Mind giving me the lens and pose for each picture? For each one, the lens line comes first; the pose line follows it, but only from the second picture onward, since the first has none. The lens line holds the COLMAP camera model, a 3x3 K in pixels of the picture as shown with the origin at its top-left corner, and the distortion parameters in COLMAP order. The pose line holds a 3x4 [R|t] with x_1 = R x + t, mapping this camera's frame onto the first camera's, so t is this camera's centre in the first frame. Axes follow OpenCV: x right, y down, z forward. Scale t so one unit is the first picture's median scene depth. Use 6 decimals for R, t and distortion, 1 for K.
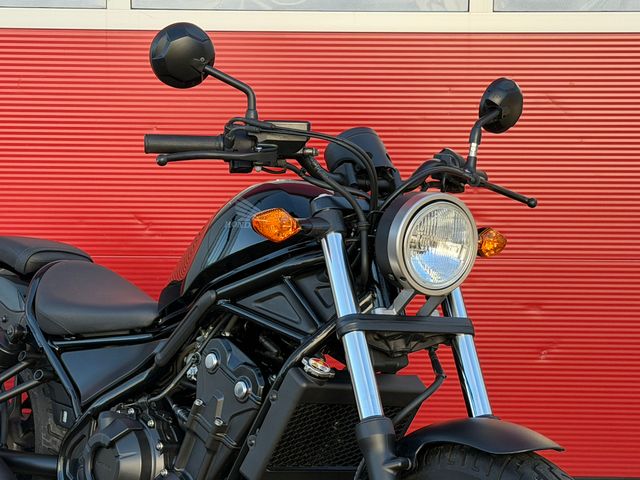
lens RADIAL K [[1433.5, 0, 320.0], [0, 1433.5, 240.0], [0, 0, 1]] dist [0.145076, 0.042549]
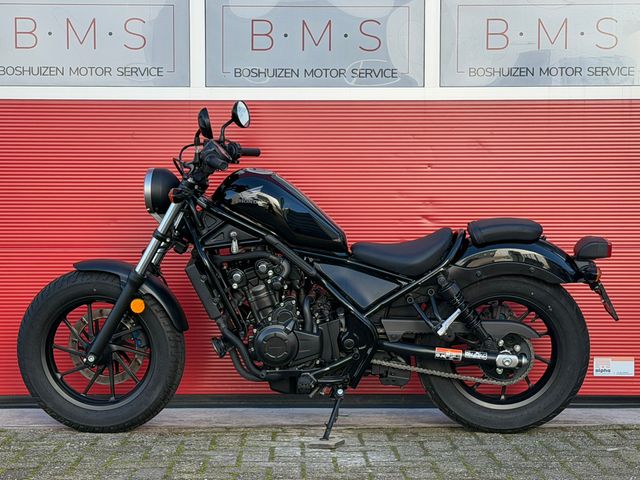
lens RADIAL K [[1373.7, 0, 320.0], [0, 1373.7, 240.0], [0, 0, 1]] dist [0.097178, 0.487131]
pose [[0.999930, -0.007045, -0.009498, 0.004089], [0.006090, 0.995264, -0.097013, 0.146337], [0.010136, 0.096949, 0.995238, -0.449884]]
